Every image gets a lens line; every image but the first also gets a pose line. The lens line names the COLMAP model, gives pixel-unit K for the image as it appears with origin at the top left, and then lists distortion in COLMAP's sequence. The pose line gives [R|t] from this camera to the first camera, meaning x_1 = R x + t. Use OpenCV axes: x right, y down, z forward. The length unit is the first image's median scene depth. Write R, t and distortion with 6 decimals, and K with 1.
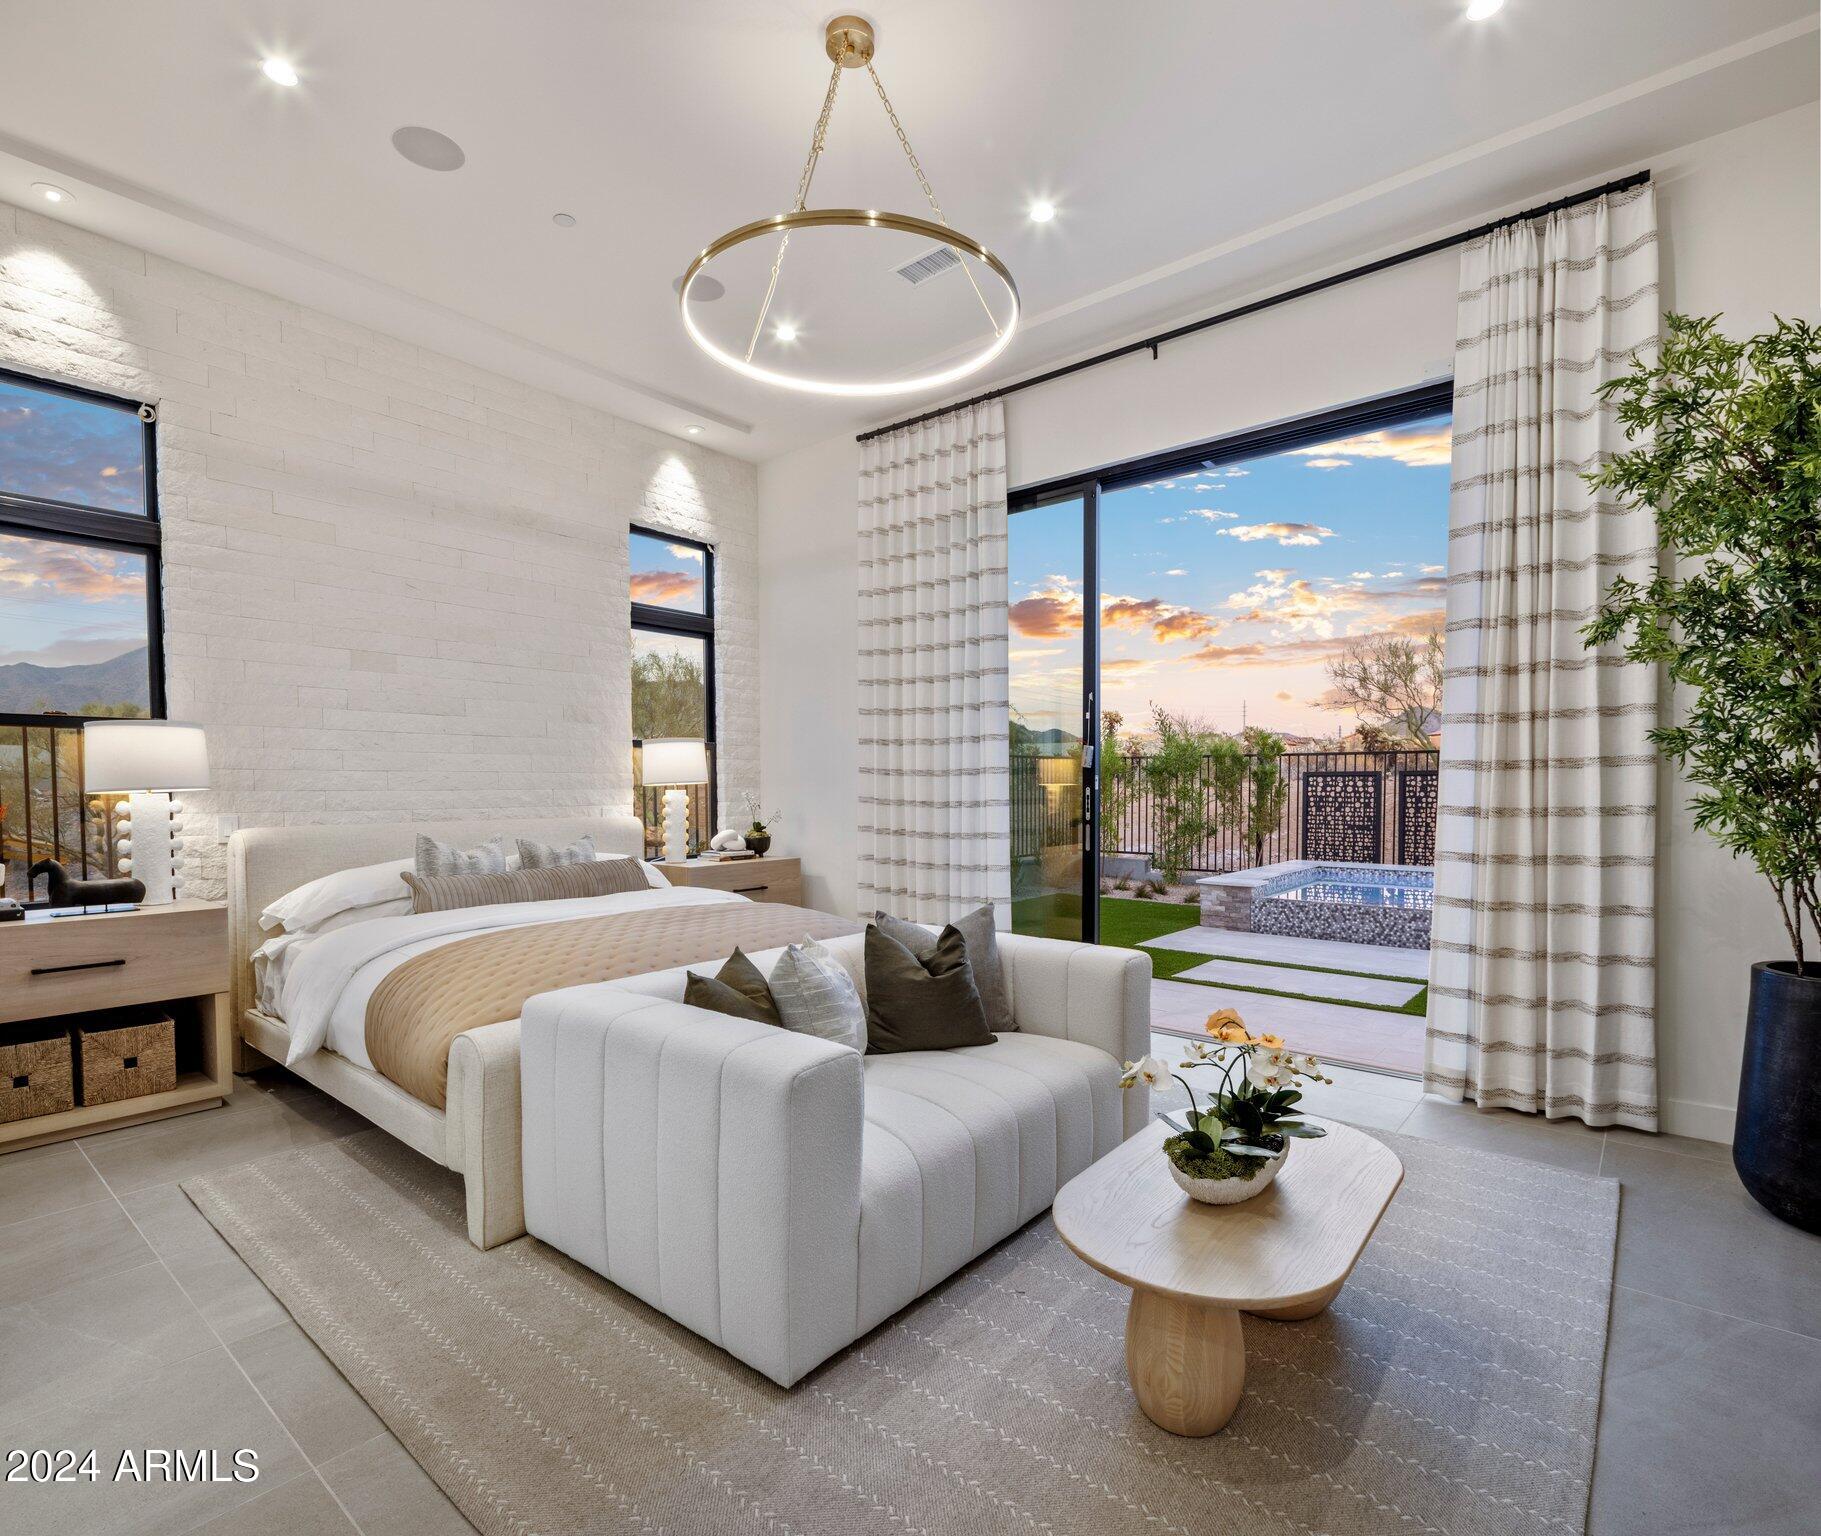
lens RADIAL K [[902.5, 0, 910.2], [0, 902.5, 773.3], [0, 0, 1]] dist [-0.000891, -0.000262]
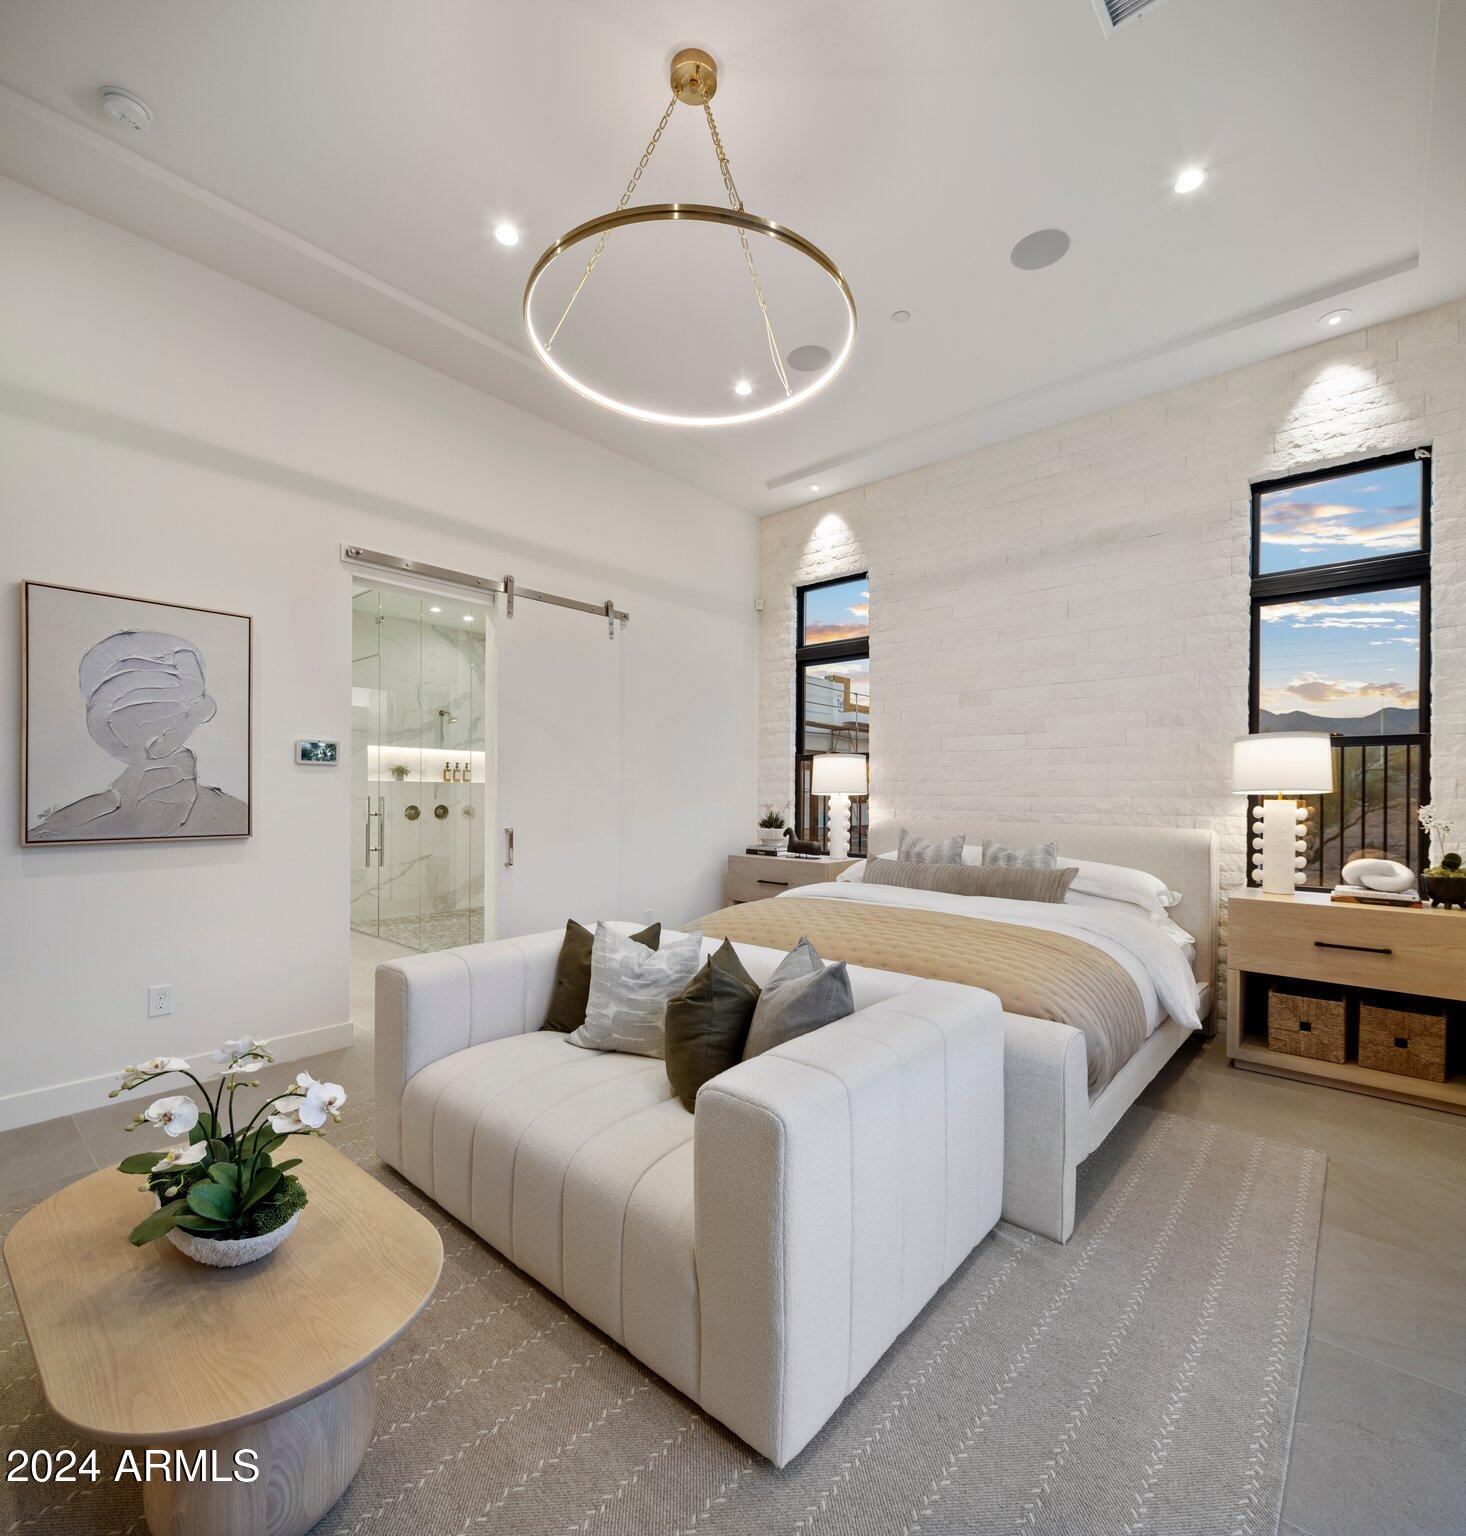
lens RADIAL K [[820.0, 0, 733.0], [0, 820.0, 768.0], [0, 0, 1]] dist [0.000858, 0.000006]
pose [[-0.084166, -0.025458, -0.996126, 0.474909], [0.006077, 0.999642, -0.026061, 0.005681], [0.996433, -0.008247, -0.083981, 0.562623]]
